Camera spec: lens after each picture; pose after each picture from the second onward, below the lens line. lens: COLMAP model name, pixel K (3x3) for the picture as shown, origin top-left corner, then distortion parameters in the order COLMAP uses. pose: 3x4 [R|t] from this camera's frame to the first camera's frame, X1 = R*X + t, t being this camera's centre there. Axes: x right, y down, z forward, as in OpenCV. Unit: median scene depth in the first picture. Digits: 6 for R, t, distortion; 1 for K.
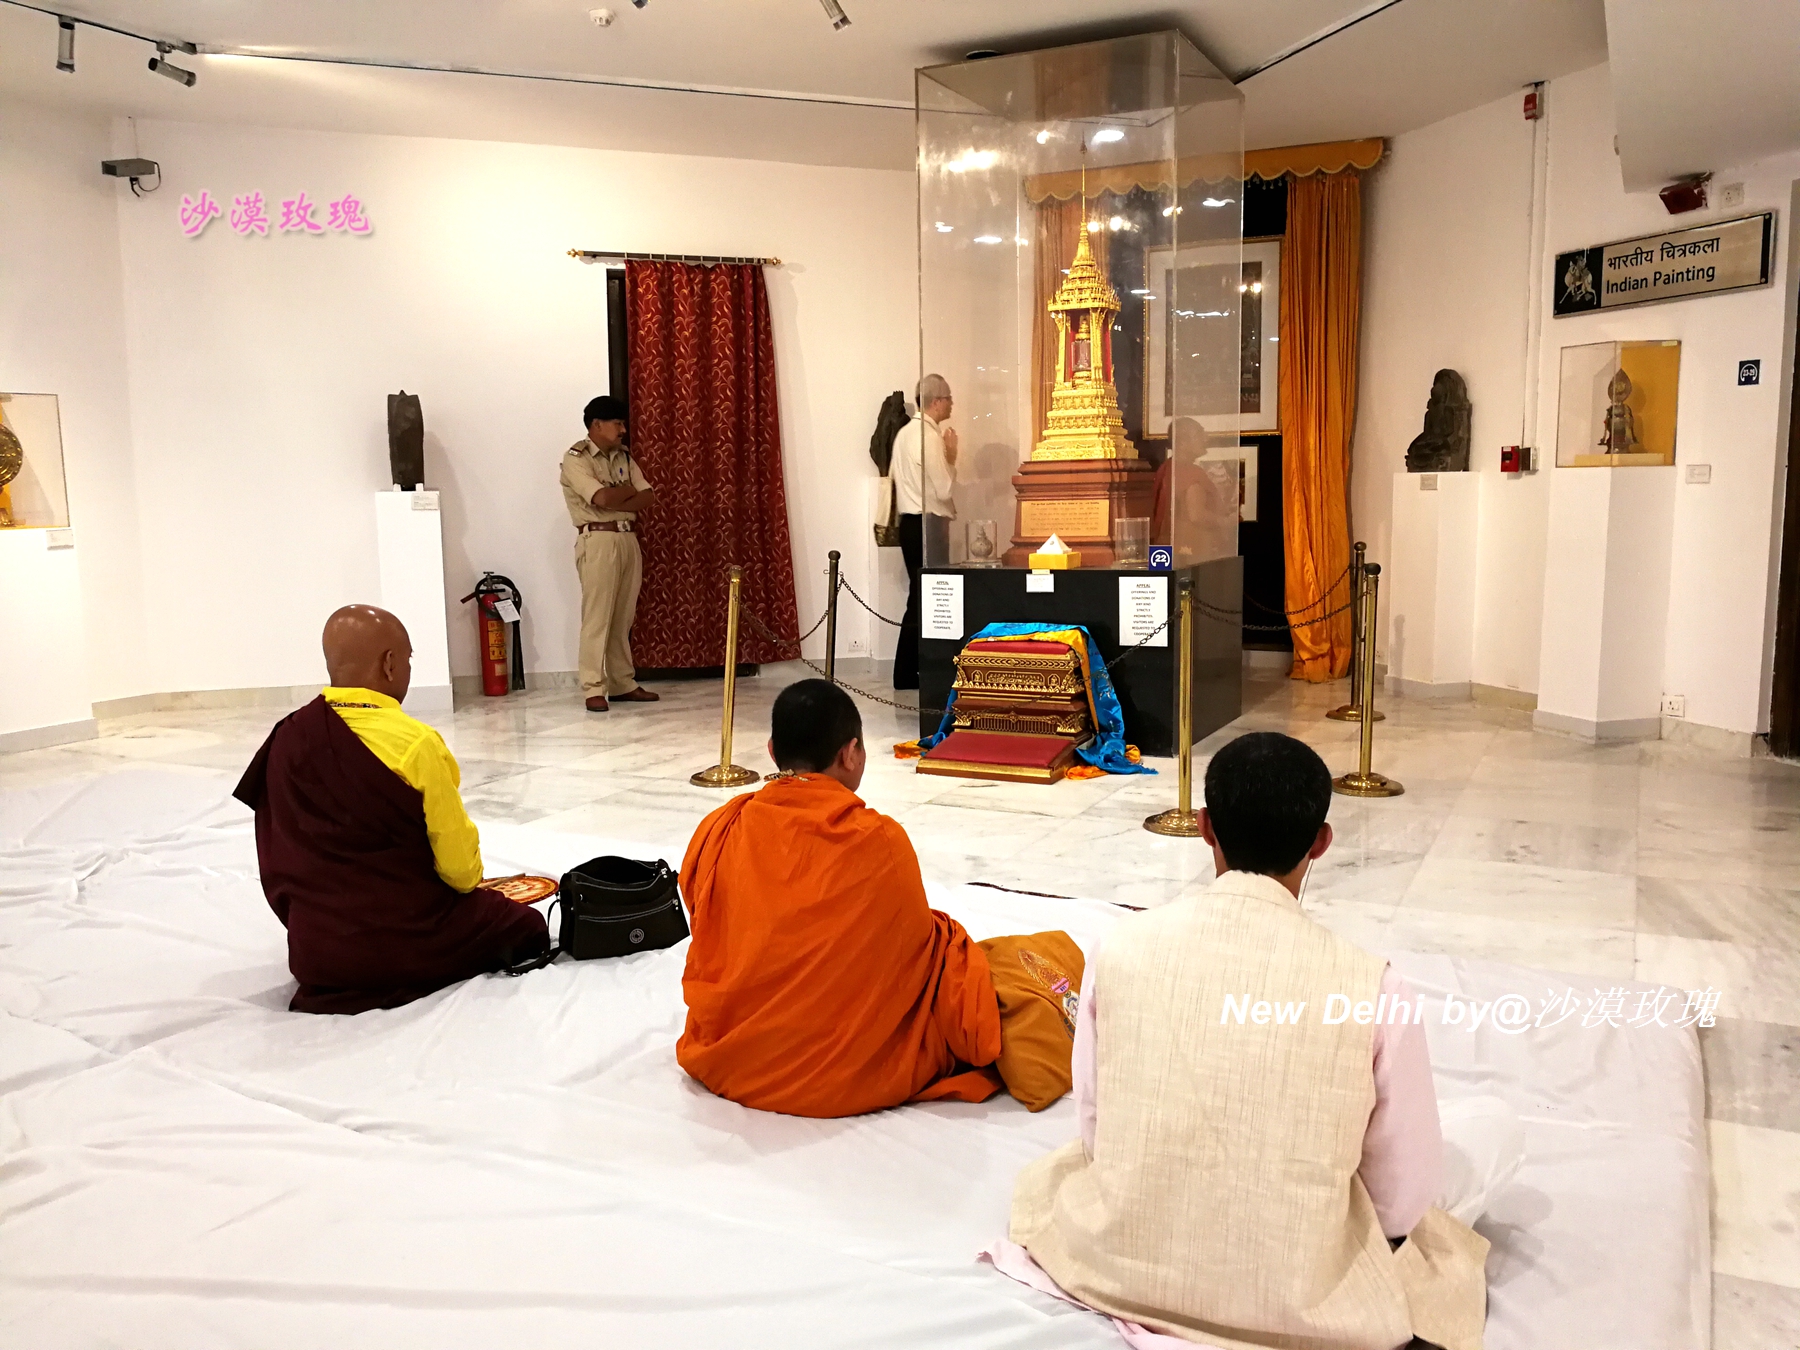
lens RADIAL K [[1432.5, 0, 900.0], [0, 1432.5, 675.0], [0, 0, 1]] dist [0.002168, 0.001121]
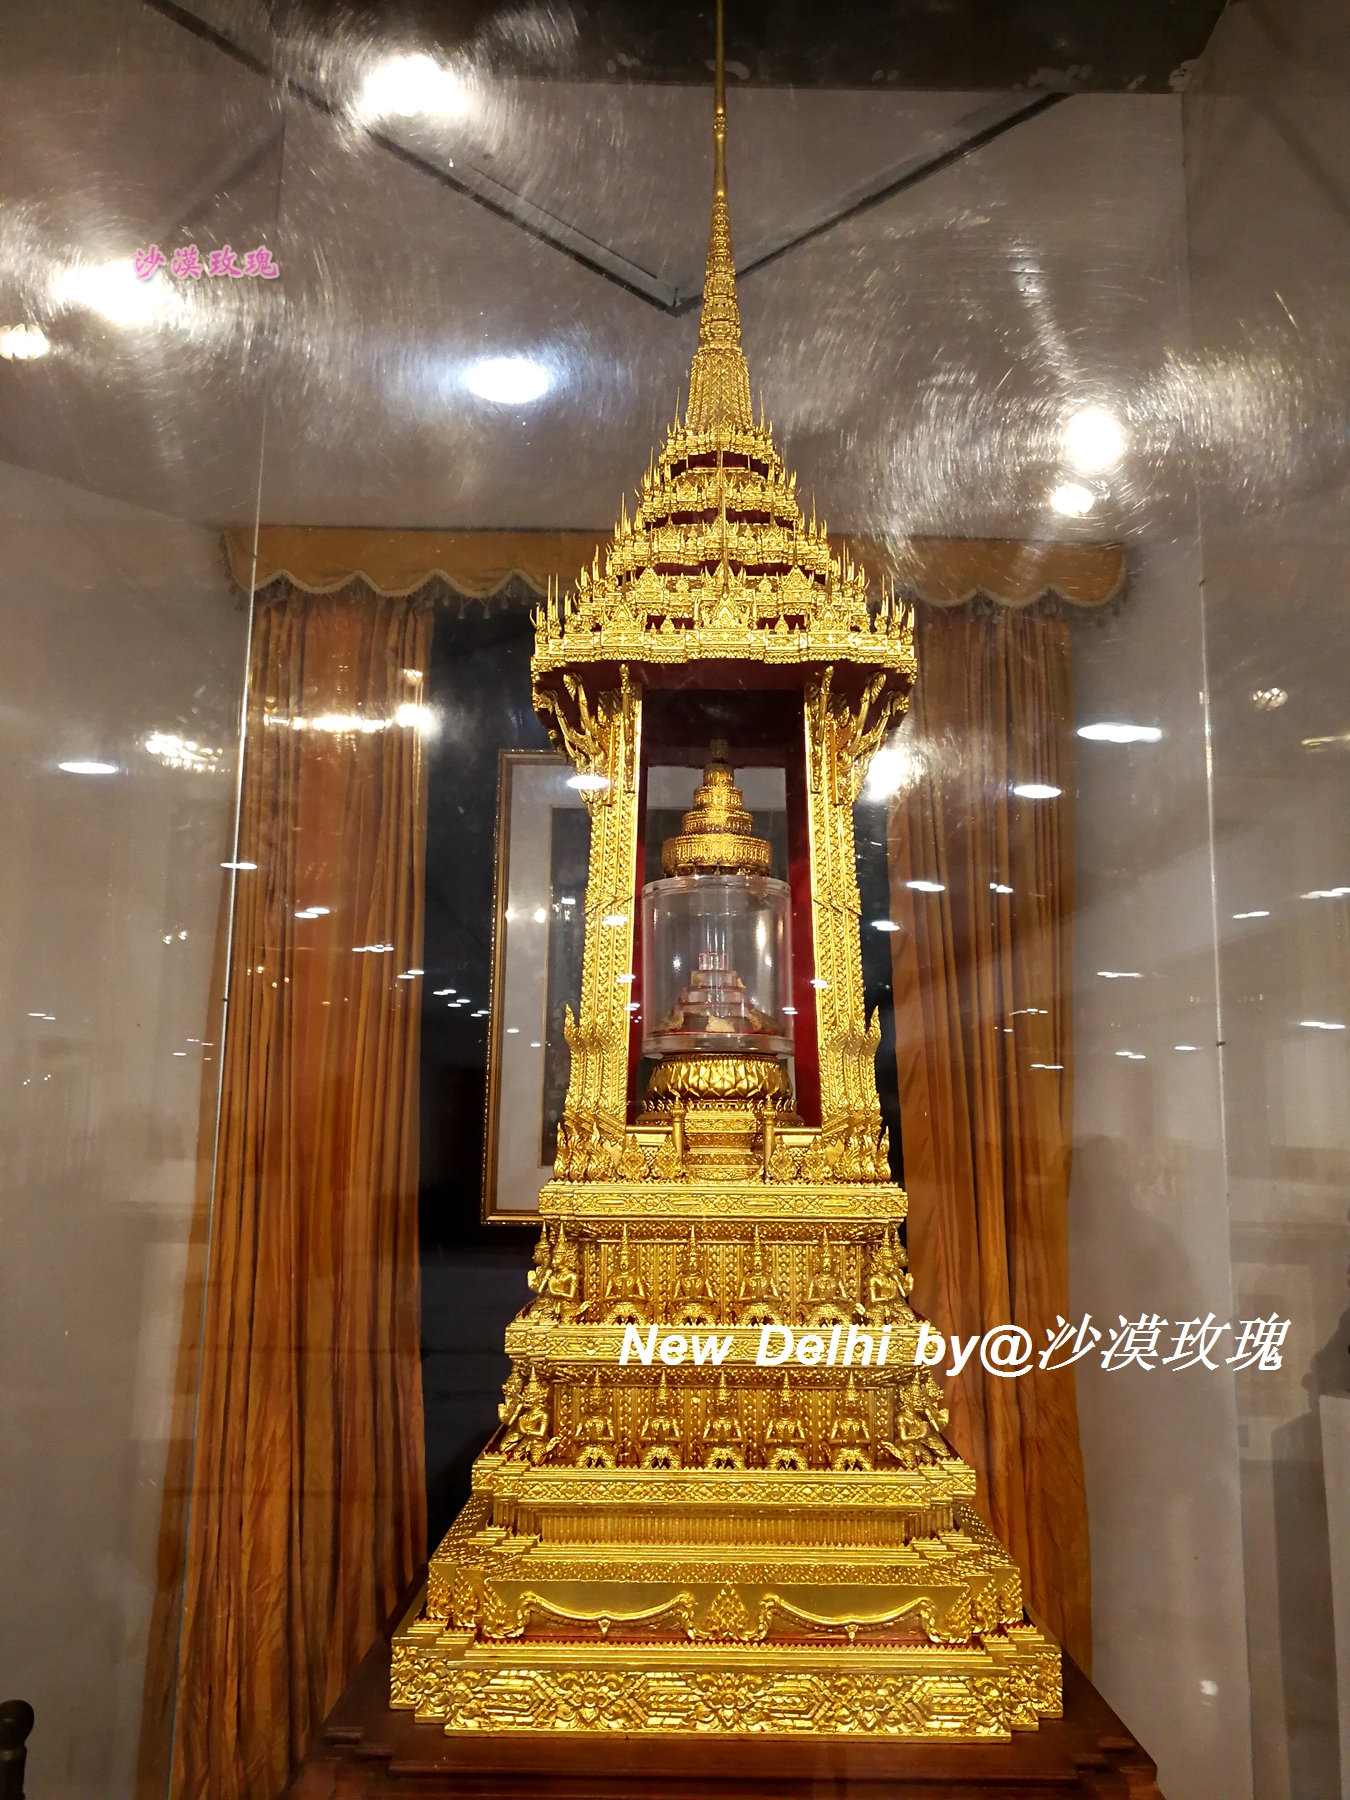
lens RADIAL K [[1432.5, 0, 675.0], [0, 1432.5, 900.0], [0, 0, 1]] dist [0.002168, 0.001121]
pose [[0.887722, 0.111042, 0.446788, 0.048842], [0.027484, 0.955963, -0.292197, -0.181401], [-0.459559, 0.271669, 0.845577, 0.858958]]
